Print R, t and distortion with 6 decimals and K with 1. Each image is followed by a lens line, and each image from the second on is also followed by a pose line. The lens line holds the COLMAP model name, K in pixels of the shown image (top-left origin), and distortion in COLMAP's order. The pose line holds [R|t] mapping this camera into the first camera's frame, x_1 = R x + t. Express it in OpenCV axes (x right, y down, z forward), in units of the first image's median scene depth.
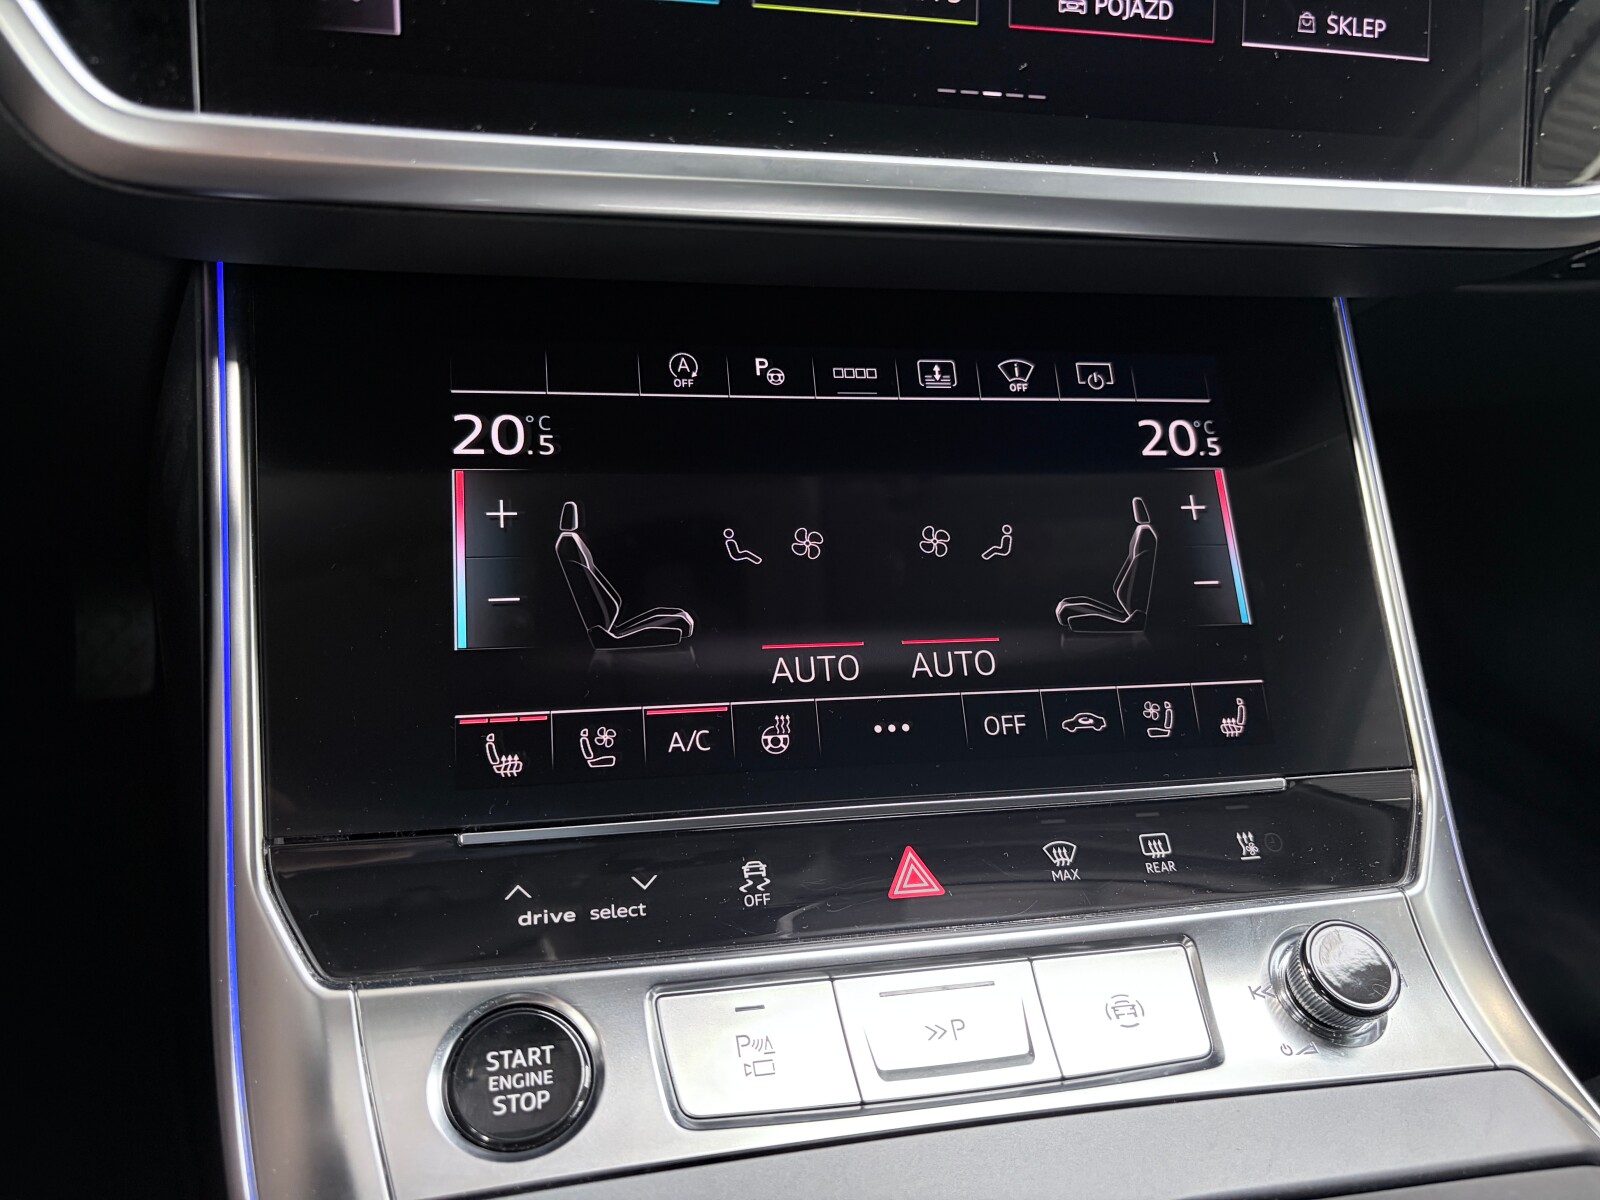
lens RADIAL K [[1204.4, 0, 800.0], [0, 1204.4, 600.0], [0, 0, 1]] dist [0.111831, -0.261453]
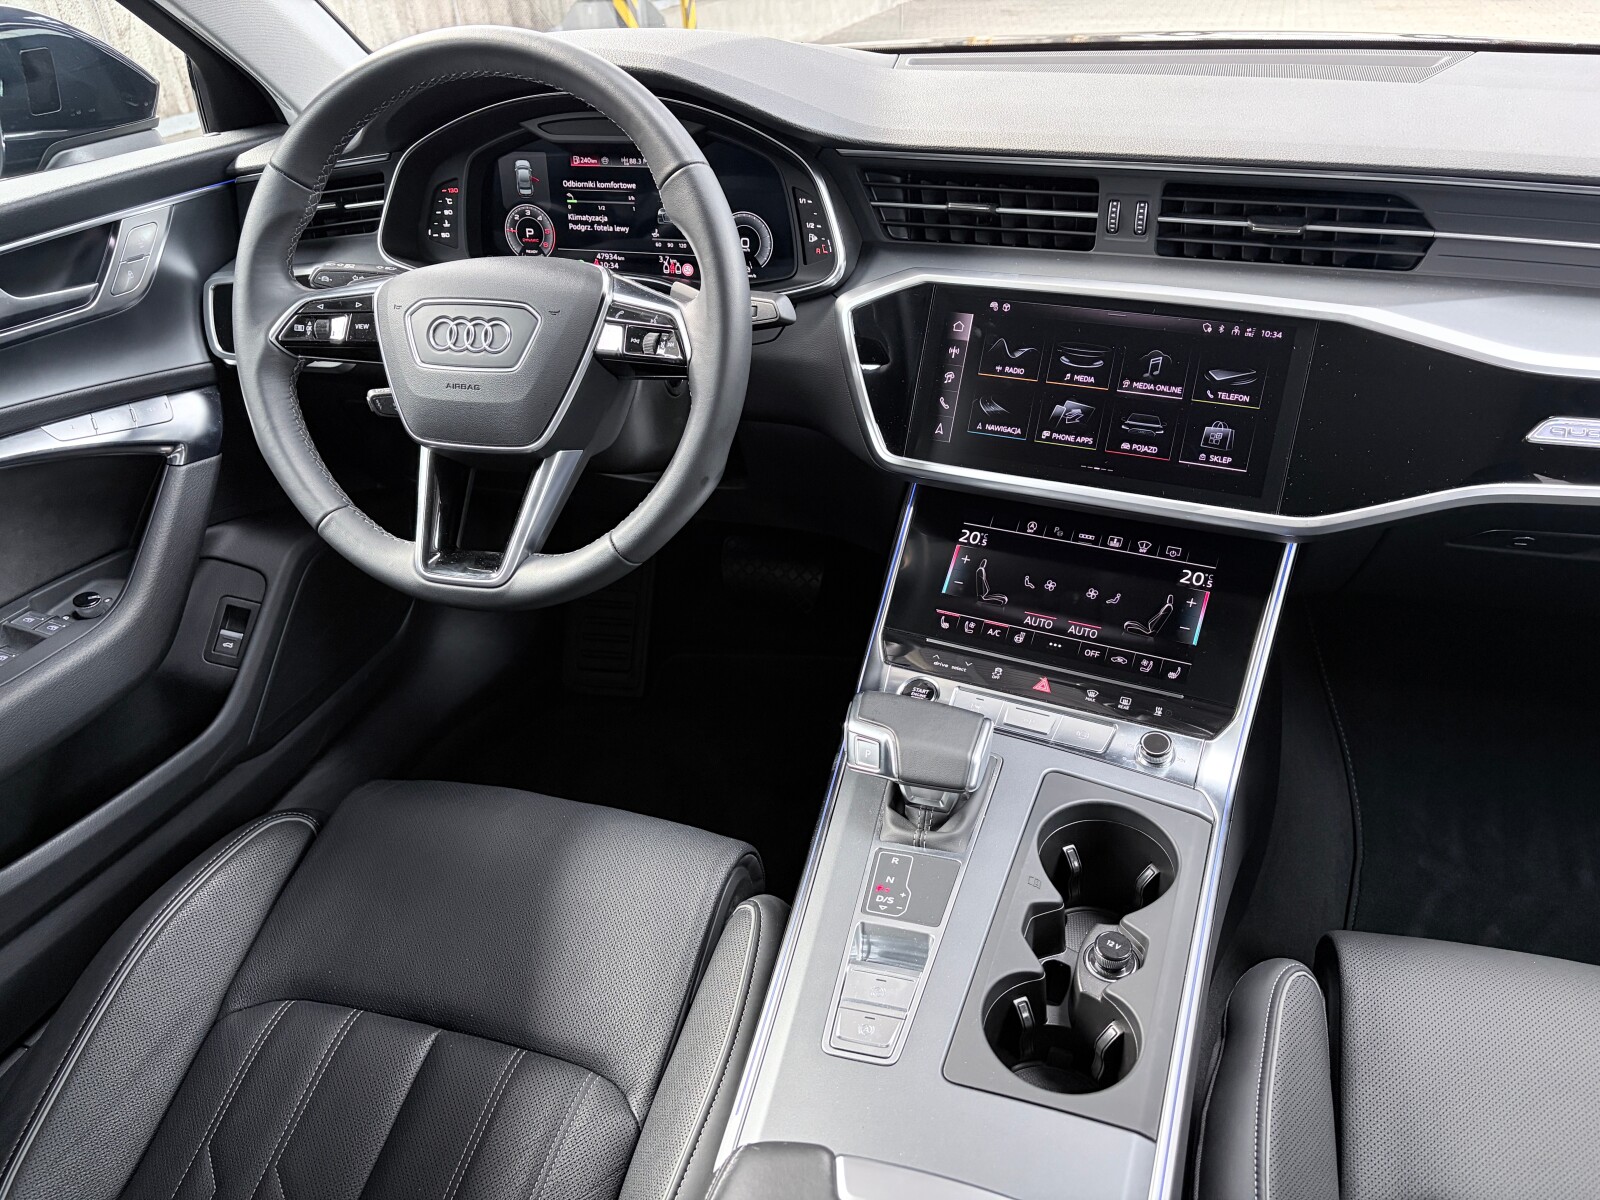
lens RADIAL K [[1212.4, 0, 797.4], [0, 1212.4, 598.4], [0, 0, 1]] dist [0.045524, -0.084669]
pose [[0.773606, 0.200505, -0.601108, 1.420858], [-0.233937, 0.971976, 0.023141, 0.068008], [0.588903, 0.122720, 0.798832, -1.958736]]
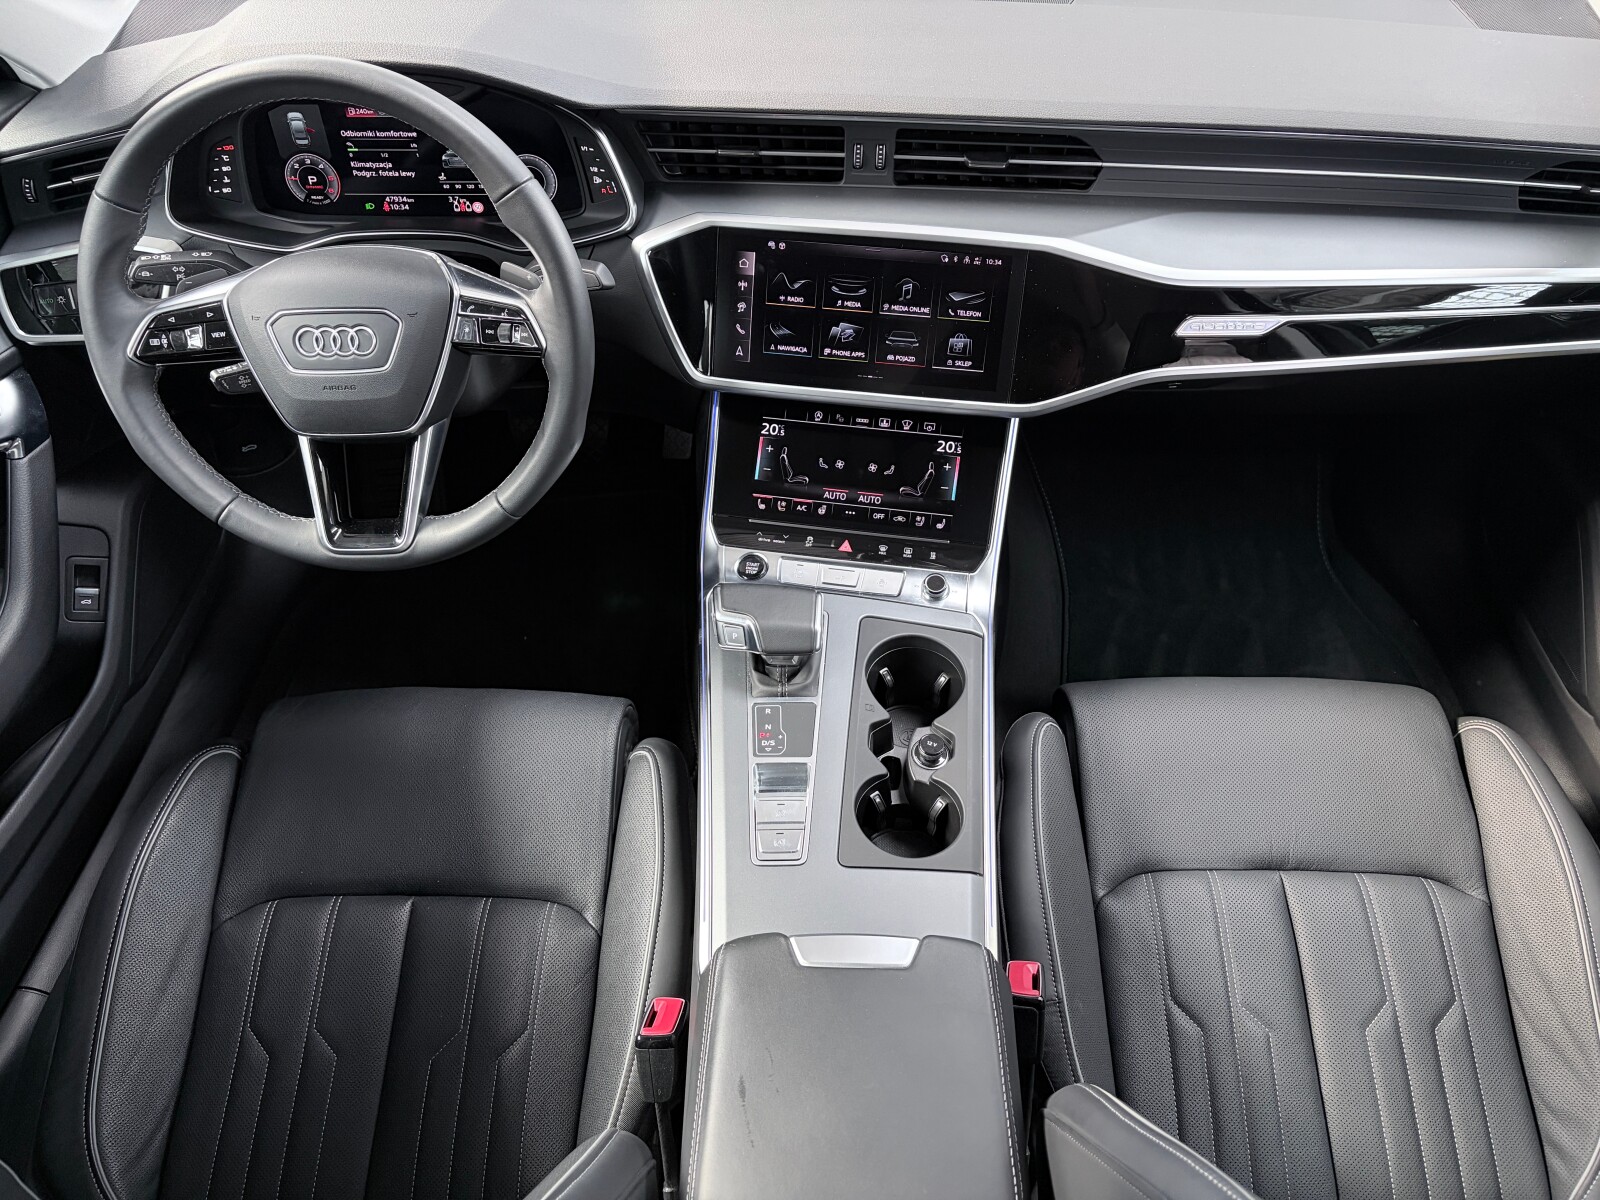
lens RADIAL K [[1204.6, 0, 793.4], [0, 1204.6, 601.6], [0, 0, 1]] dist [0.068032, -0.081224]
pose [[0.917510, 0.182968, -0.353125, 1.359633], [-0.112290, 0.970944, 0.211326, -0.432098], [0.381531, -0.154241, 0.911397, -2.783075]]
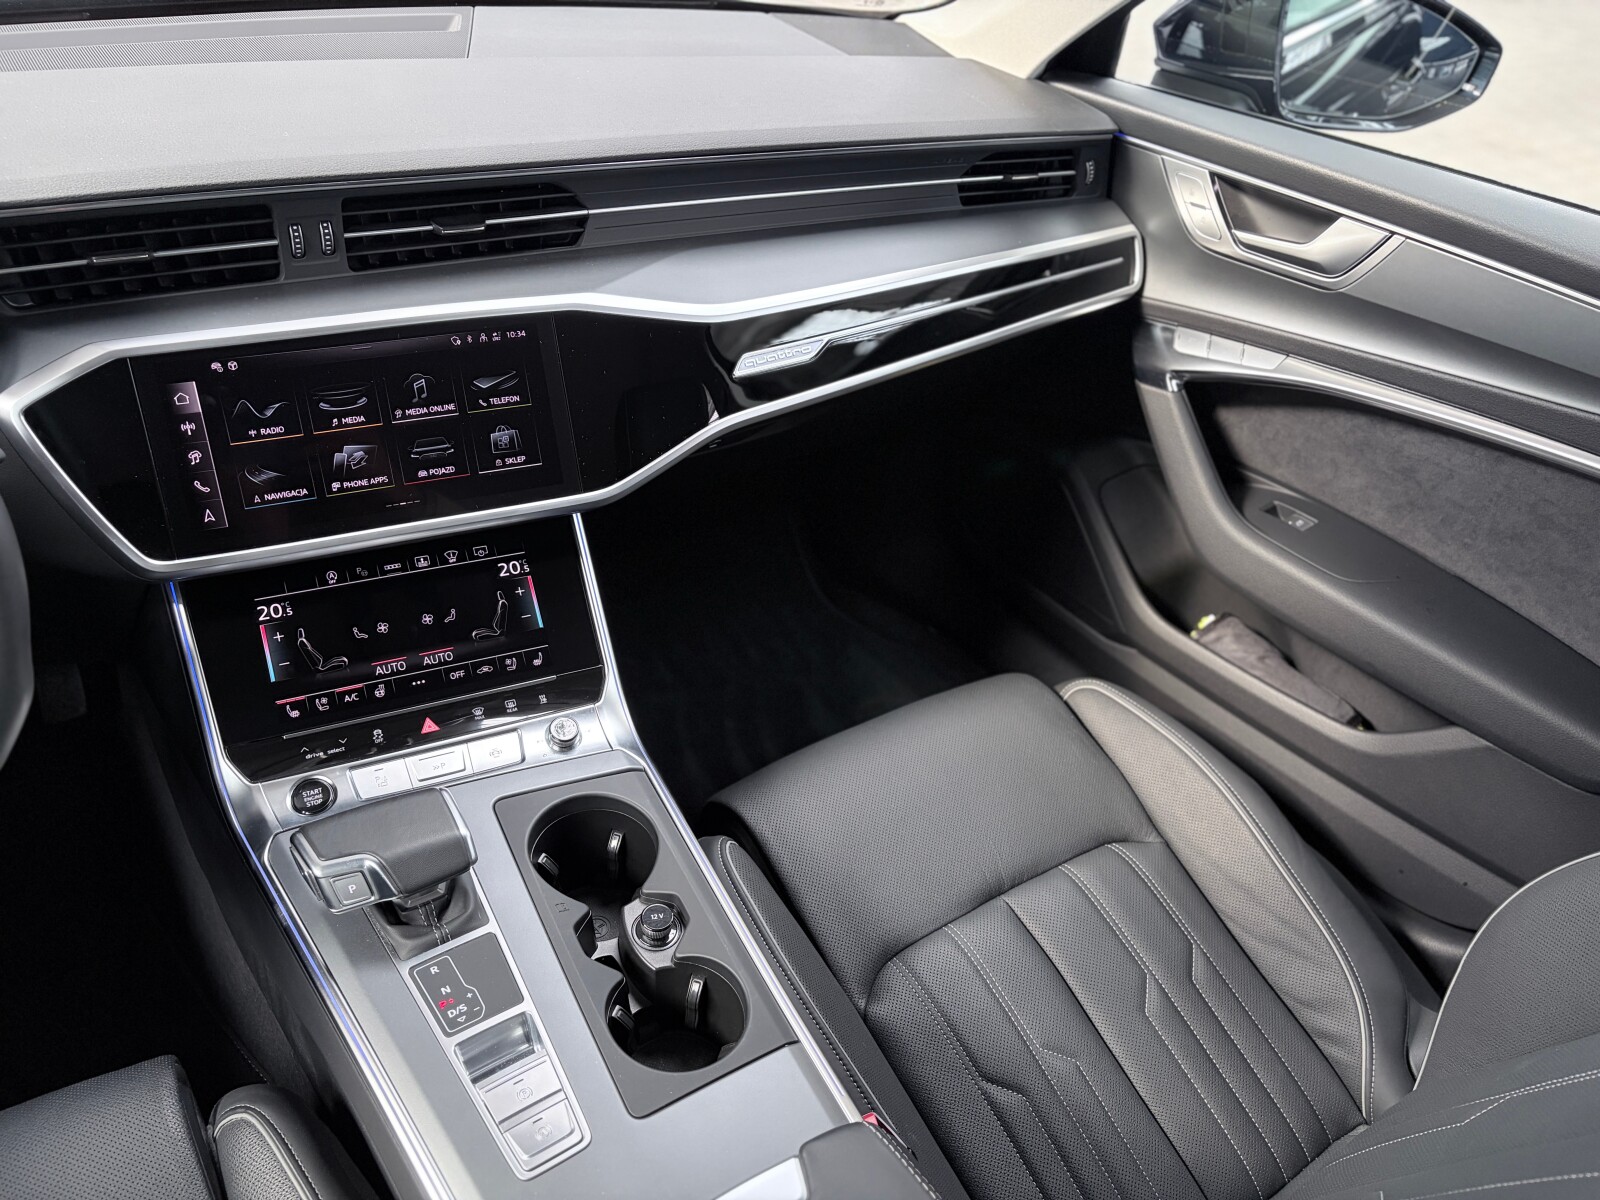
lens RADIAL K [[1212.4, 0, 797.4], [0, 1212.4, 598.4], [0, 0, 1]] dist [0.045524, -0.084669]
pose [[0.975631, -0.155205, 0.155097, 0.564805], [0.141822, 0.985421, 0.093984, -0.261868], [-0.167423, -0.069698, 0.983418, -2.220716]]
